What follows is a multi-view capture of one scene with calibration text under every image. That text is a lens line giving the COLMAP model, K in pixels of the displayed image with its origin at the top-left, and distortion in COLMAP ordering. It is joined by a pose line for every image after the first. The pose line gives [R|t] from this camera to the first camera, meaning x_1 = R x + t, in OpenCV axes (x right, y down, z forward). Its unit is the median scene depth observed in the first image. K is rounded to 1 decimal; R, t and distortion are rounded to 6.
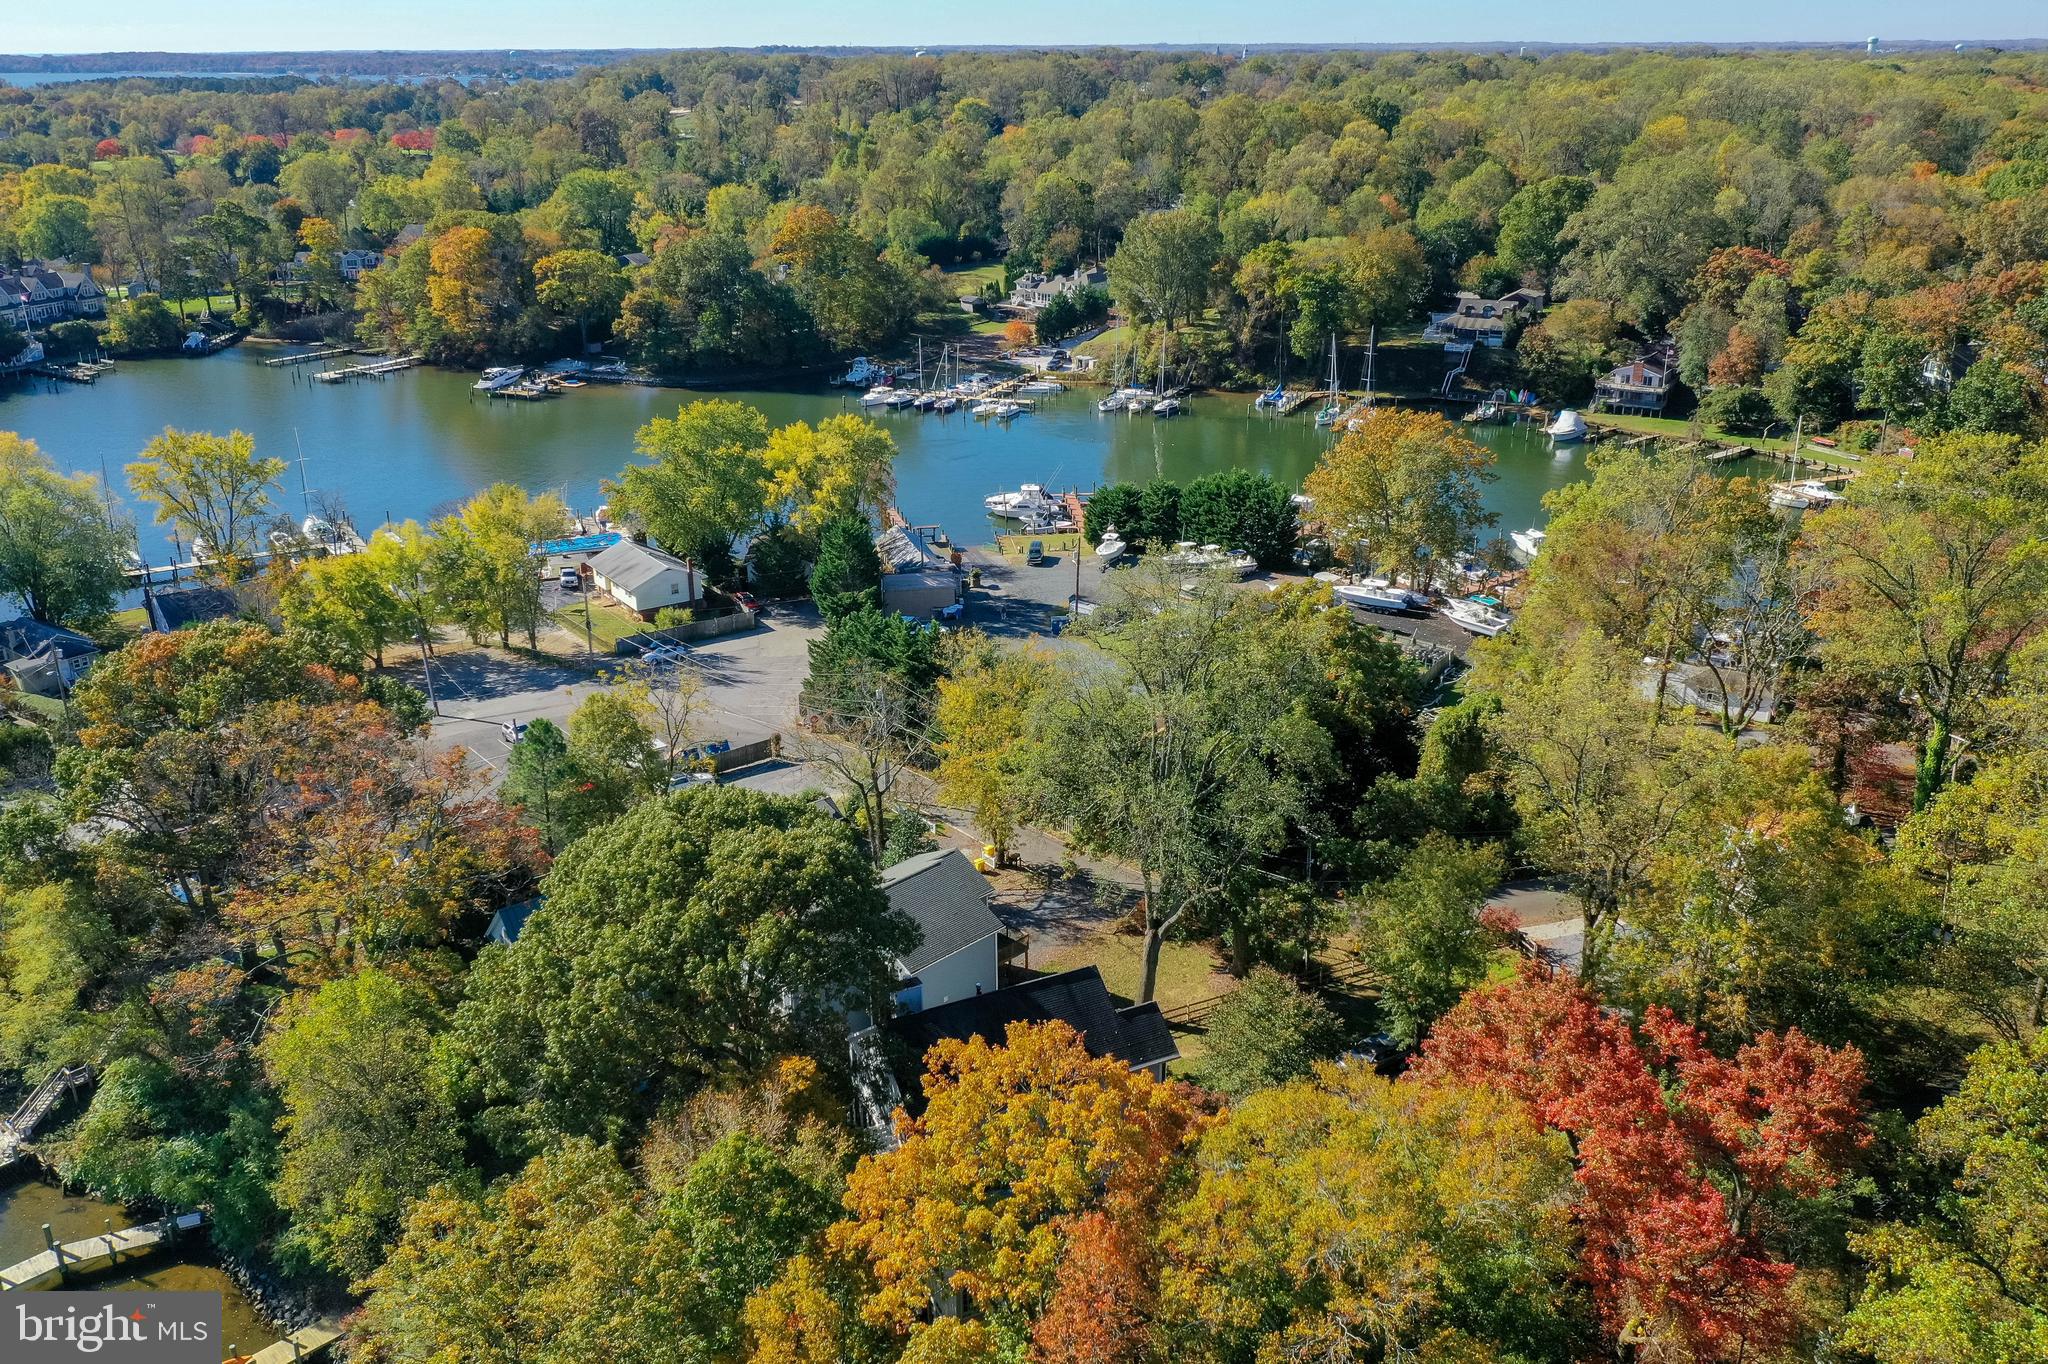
lens RADIAL K [[1642.2, 0, 1018.0], [0, 1642.2, 682.5], [0, 0, 1]] dist [-0.010061, 0.005715]
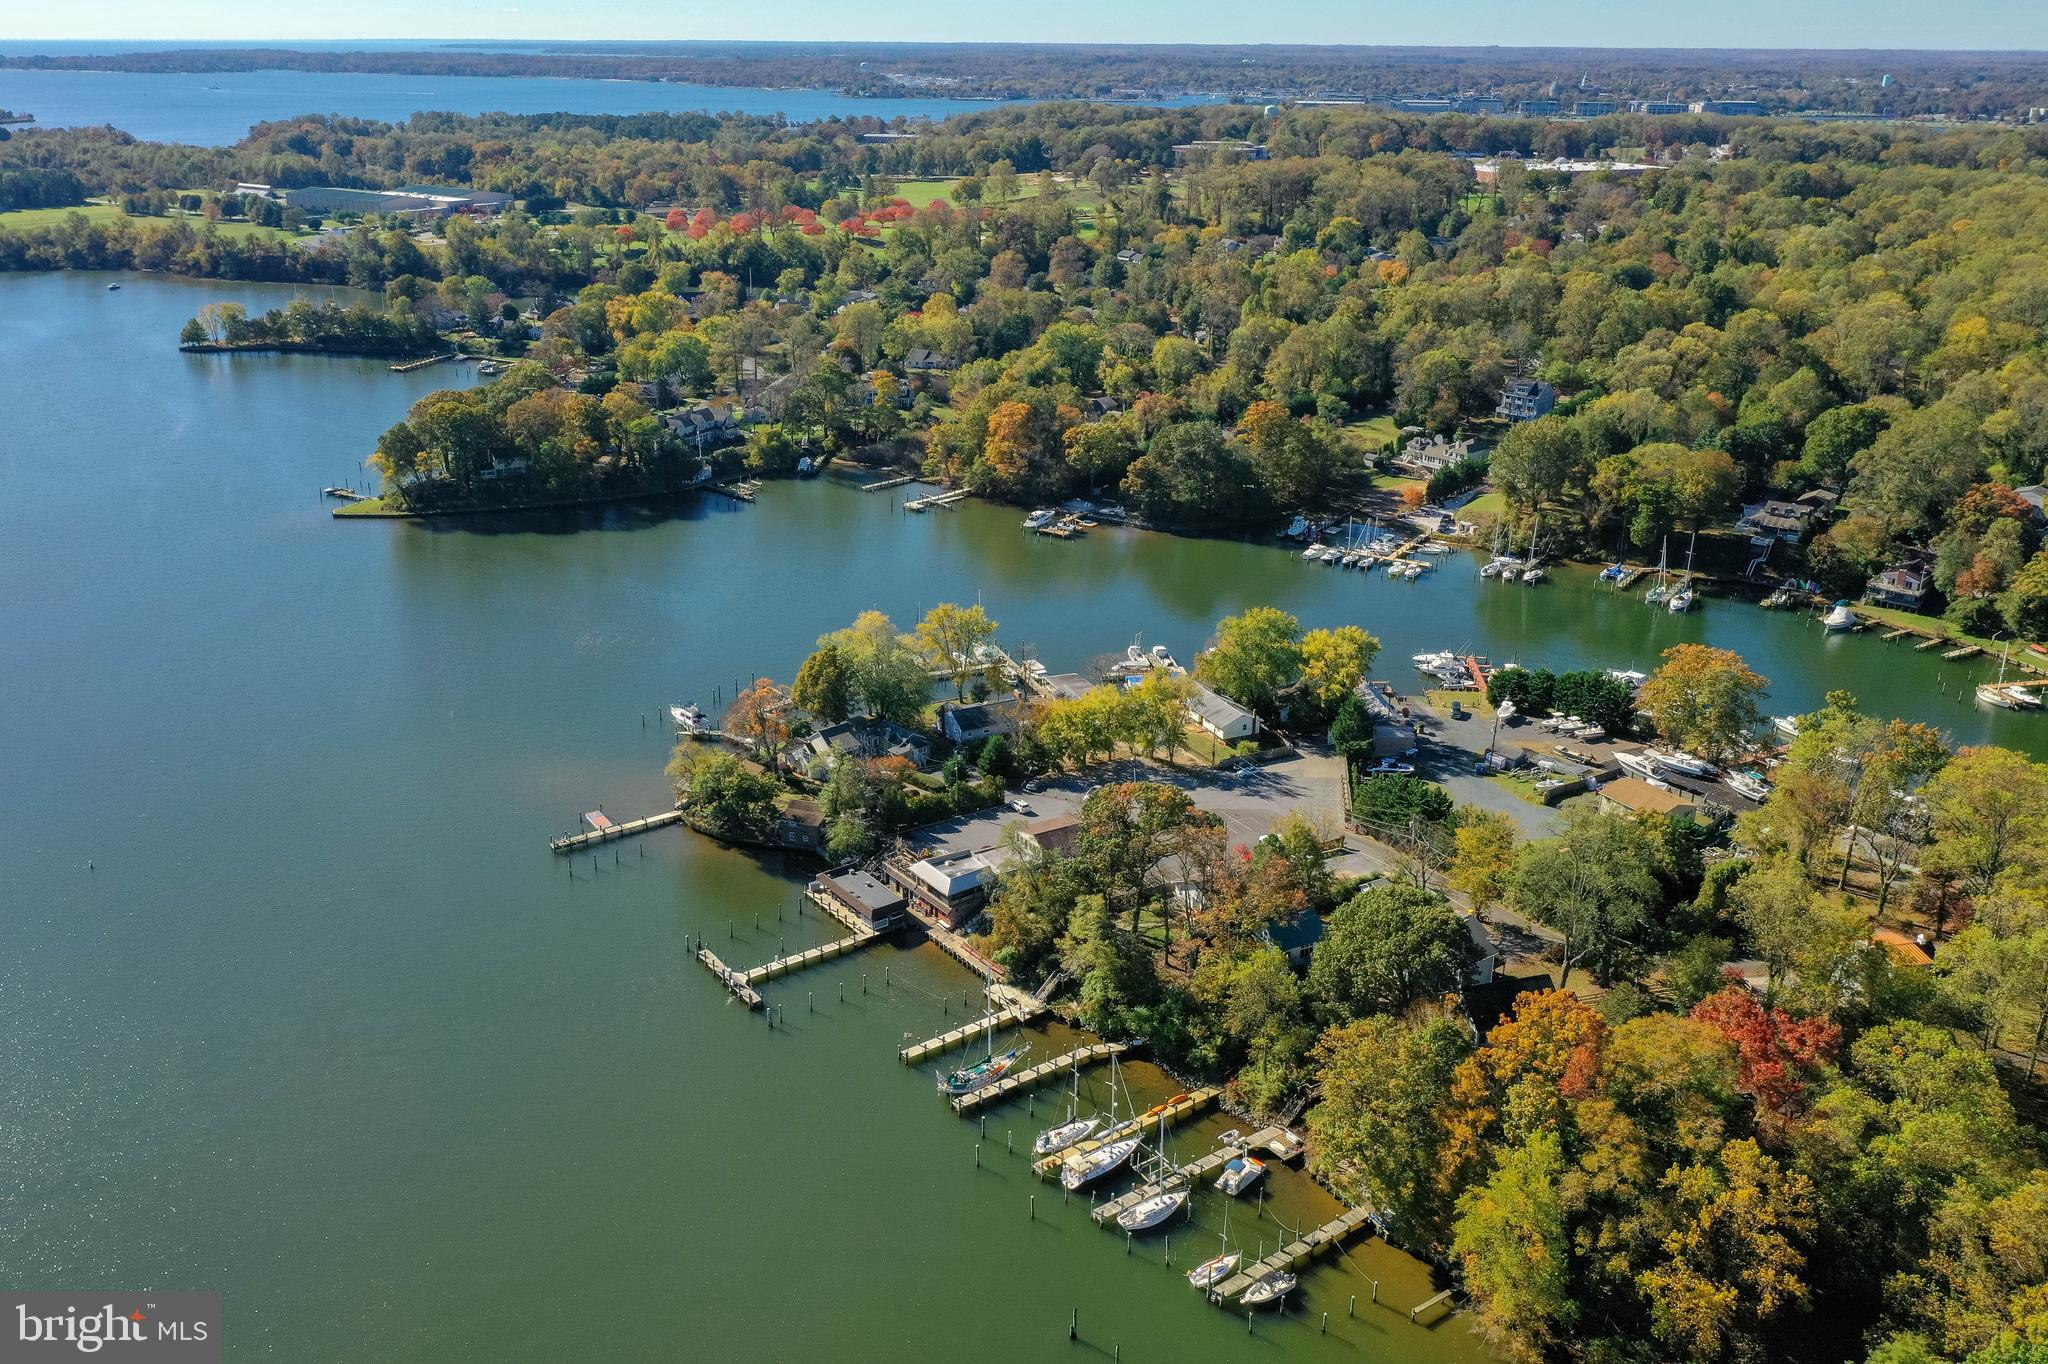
lens RADIAL K [[1642.2, 0, 1018.0], [0, 1642.2, 682.5], [0, 0, 1]] dist [-0.010061, 0.005715]
pose [[0.983466, 0.074483, -0.165065, -0.102417], [-0.074158, 0.997213, 0.008141, -0.061988], [0.165212, 0.004234, 0.986249, -0.432997]]
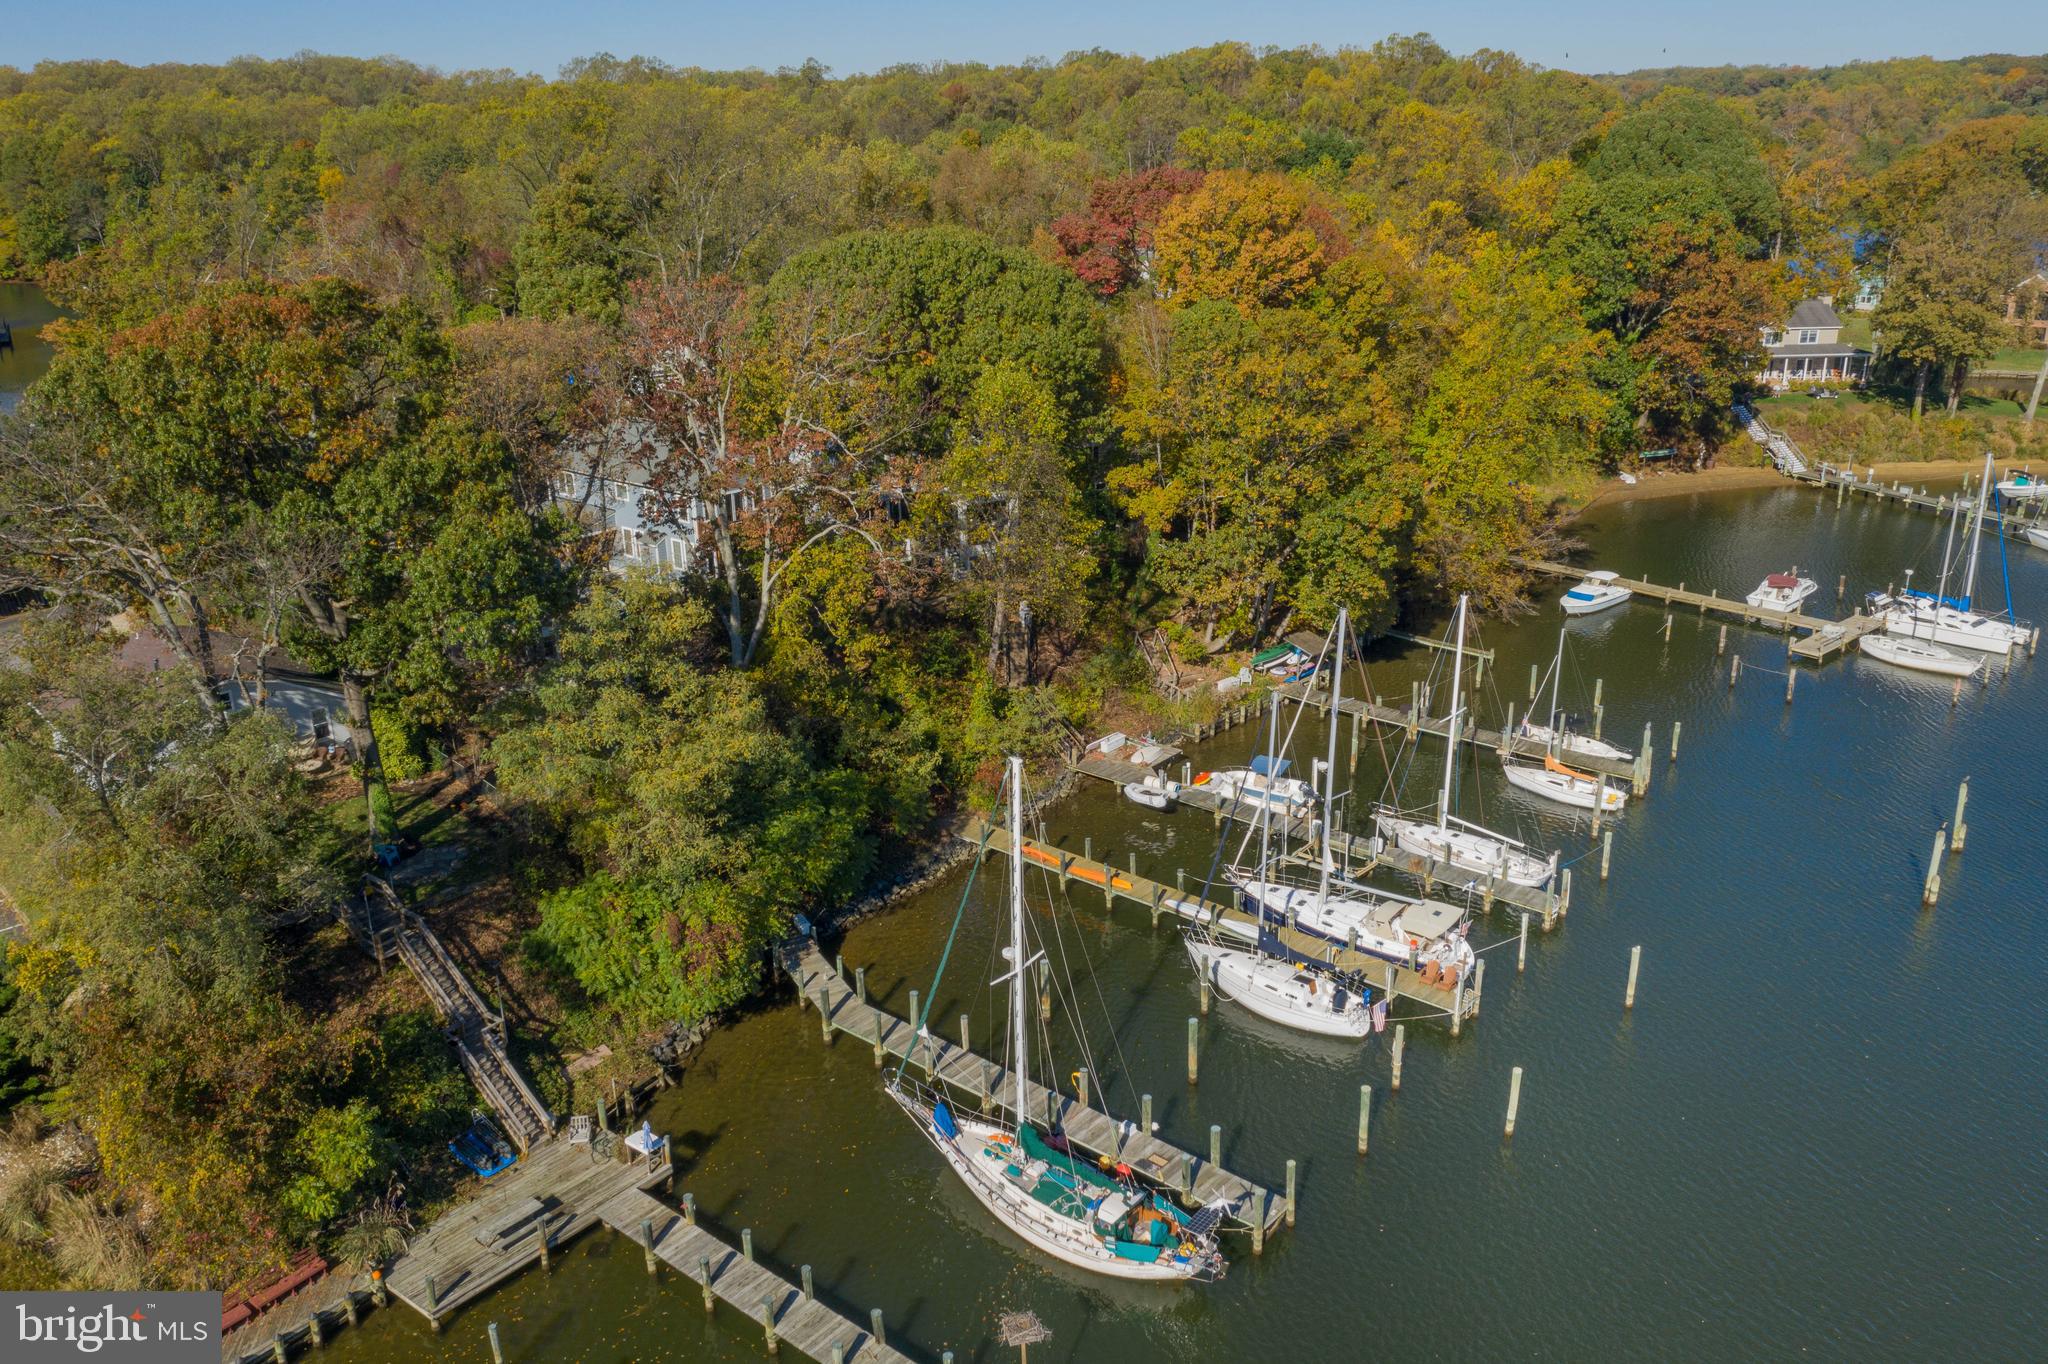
lens RADIAL K [[1608.1, 0, 1024.0], [0, 1608.1, 682.0], [0, 0, 1]] dist [-0.010920, 0.009237]
pose [[-0.066839, -0.325841, 0.943059, -0.386132], [0.378395, 0.866288, 0.326134, 0.002853], [-0.923228, 0.378647, 0.065394, 0.253567]]
